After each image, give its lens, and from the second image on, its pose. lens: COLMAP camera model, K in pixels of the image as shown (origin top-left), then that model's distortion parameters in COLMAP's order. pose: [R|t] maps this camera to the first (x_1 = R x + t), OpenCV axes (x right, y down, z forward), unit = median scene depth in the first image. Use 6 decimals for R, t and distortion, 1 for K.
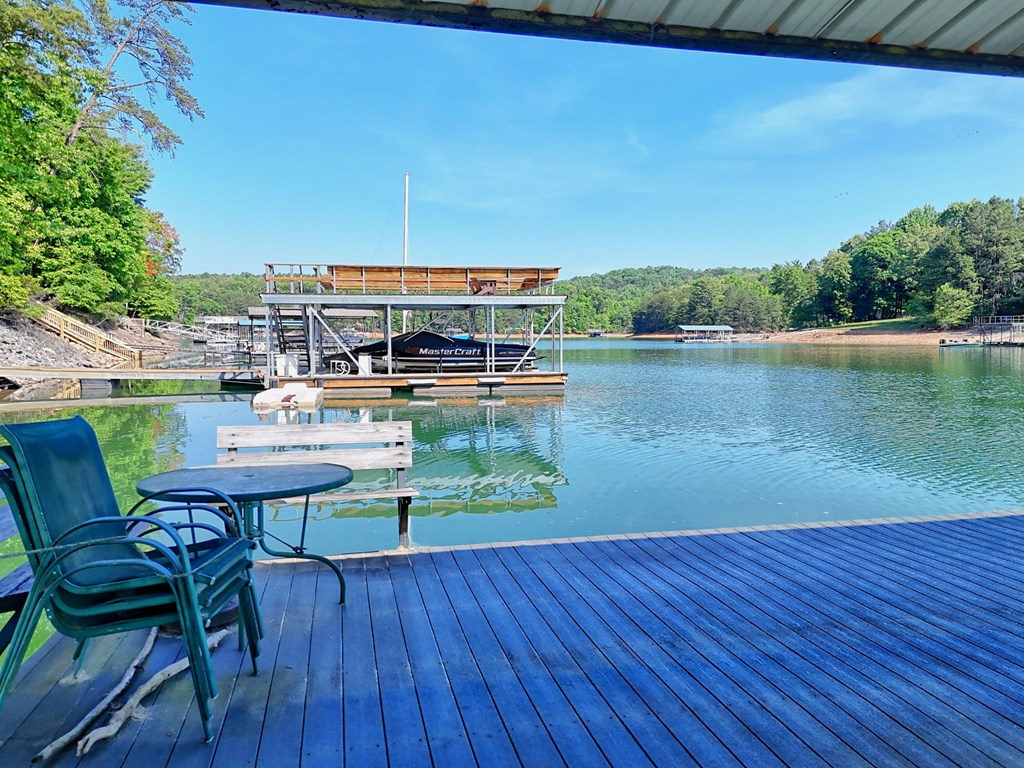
lens RADIAL K [[758.9, 0, 515.7], [0, 758.9, 380.8], [0, 0, 1]] dist [0.078615, -0.072569]
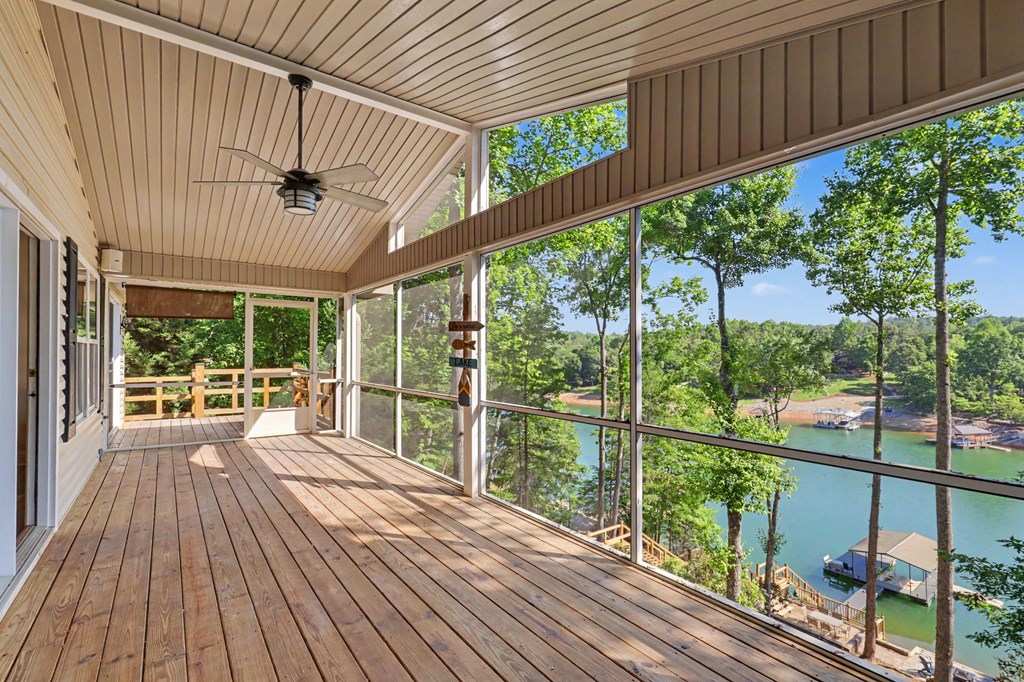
lens RADIAL K [[470.3, 0, 500.8], [0, 470.3, 348.0], [0, 0, 1]] dist [-0.000565, -0.000093]
pose [[0.923602, 0.006332, 0.383301, -0.302014], [0.018852, 0.997904, -0.061912, -0.111305], [-0.382889, 0.064408, 0.921546, -0.164745]]
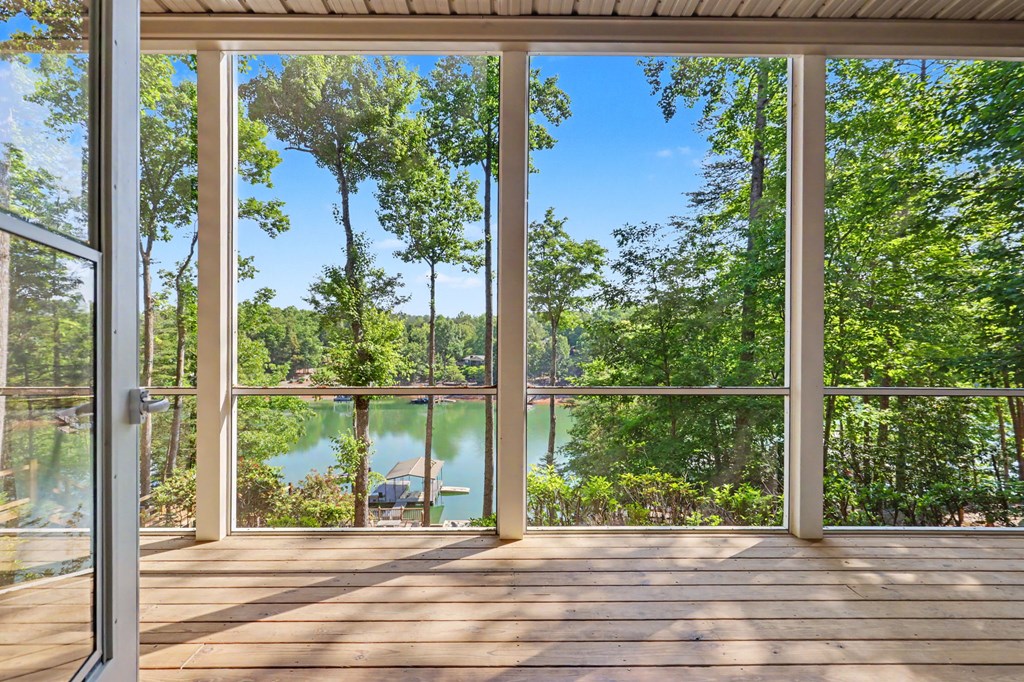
lens RADIAL K [[476.3, 0, 509.8], [0, 476.3, 347.5], [0, 0, 1]] dist [0.002049, 0.000133]
pose [[0.213030, -0.003716, 0.977039, -0.311463], [0.054359, 0.998489, -0.008055, -0.091181], [-0.975532, 0.054827, 0.212910, -0.142983]]
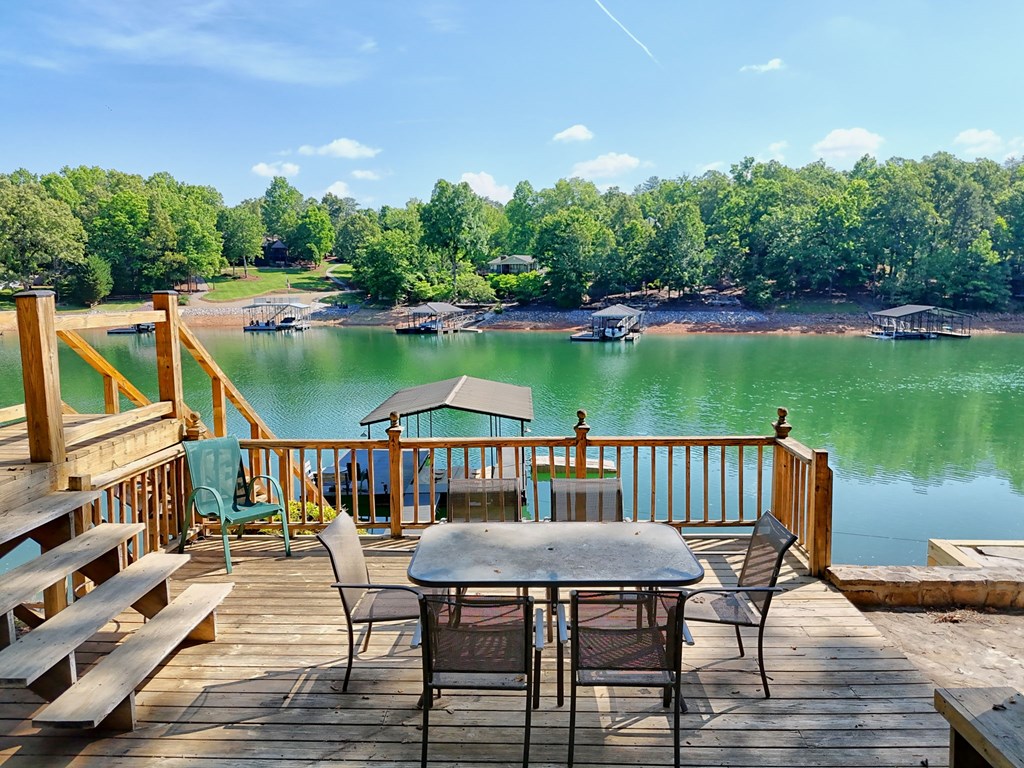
lens RADIAL K [[760.1, 0, 512.0], [0, 760.1, 384.0], [0, 0, 1]] dist [0.084478, -0.088032]
pose [[0.245735, -0.124608, 0.961294, -0.154842], [0.059851, 0.991761, 0.113258, -0.032055], [-0.967488, 0.029703, 0.251169, -0.054511]]
